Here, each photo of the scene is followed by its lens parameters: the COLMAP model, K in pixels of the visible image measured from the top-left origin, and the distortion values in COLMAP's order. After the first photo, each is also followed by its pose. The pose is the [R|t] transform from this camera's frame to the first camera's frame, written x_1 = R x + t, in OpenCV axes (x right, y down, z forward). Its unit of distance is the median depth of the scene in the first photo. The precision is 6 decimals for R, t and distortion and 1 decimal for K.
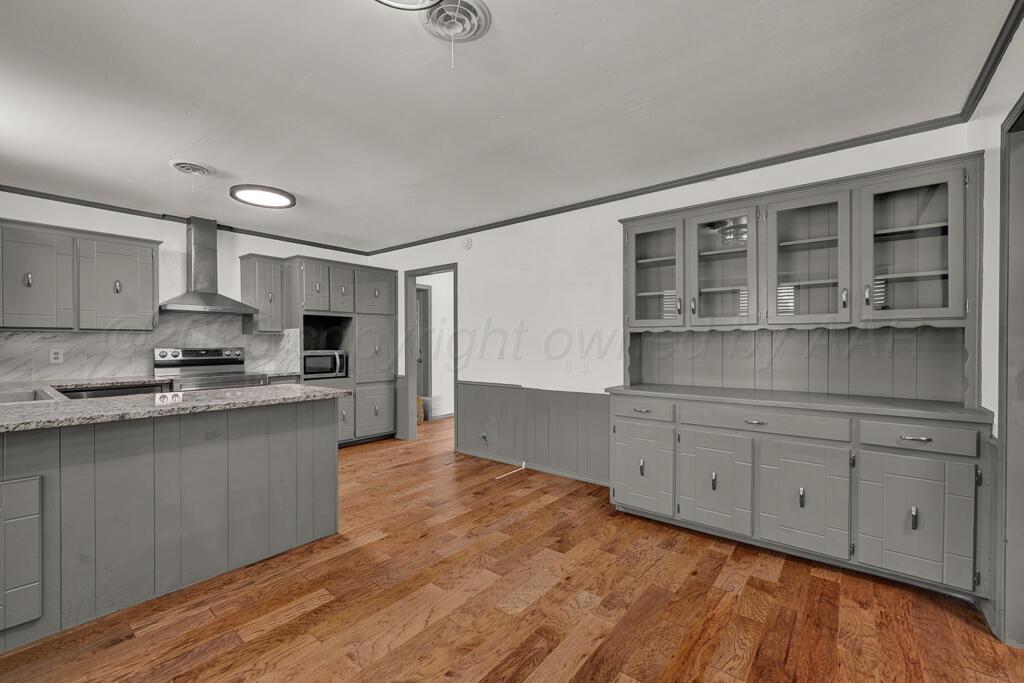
lens RADIAL K [[431.5, 0, 515.4], [0, 431.5, 341.9], [0, 0, 1]] dist [-0.000816, -0.000051]
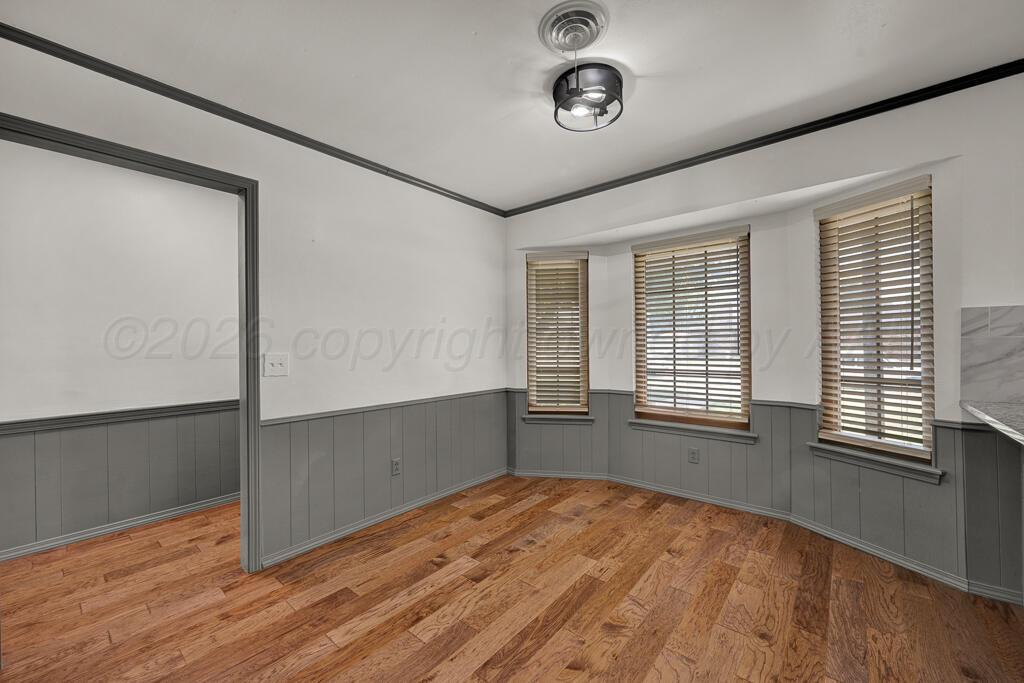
lens RADIAL K [[405.0, 0, 507.9], [0, 405.0, 341.6], [0, 0, 1]] dist [0.033503, 0.001700]
pose [[-0.999174, 0.010368, 0.039279, -0.007377], [0.010101, 0.999924, -0.007008, 0.002612], [-0.039349, -0.006605, -0.999204, 1.036448]]
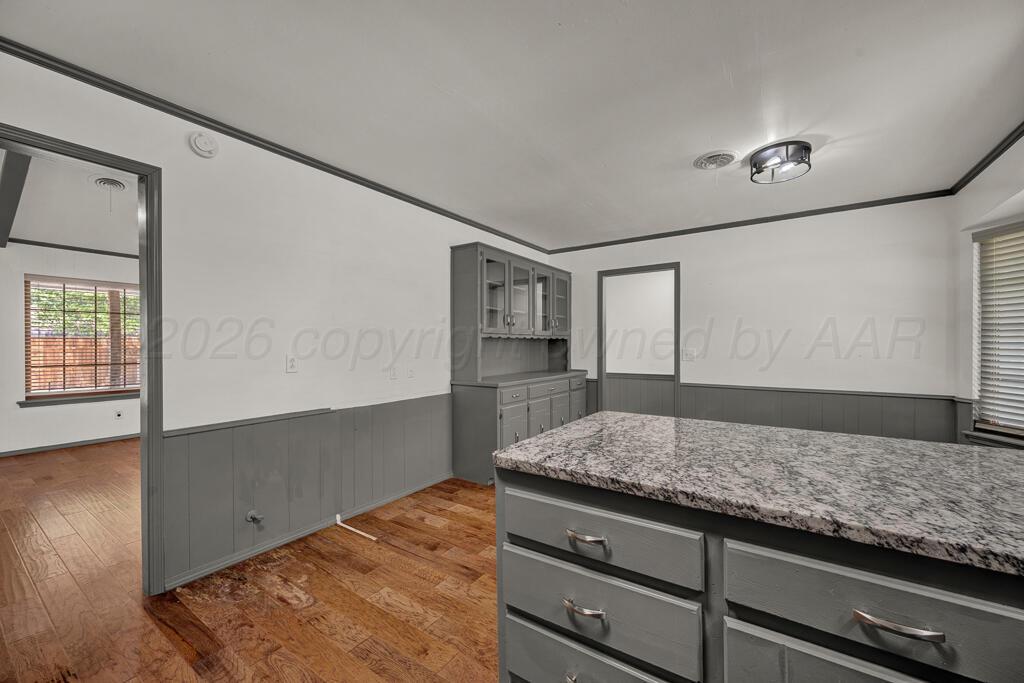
lens RADIAL K [[405.0, 0, 511.8], [0, 405.0, 346.0], [0, 0, 1]] dist [0.033503, 0.001700]
pose [[-0.064516, -0.003376, 0.997911, -0.889227], [0.002214, 0.999991, 0.003526, -0.000644], [-0.997914, 0.002437, -0.064508, 1.008112]]
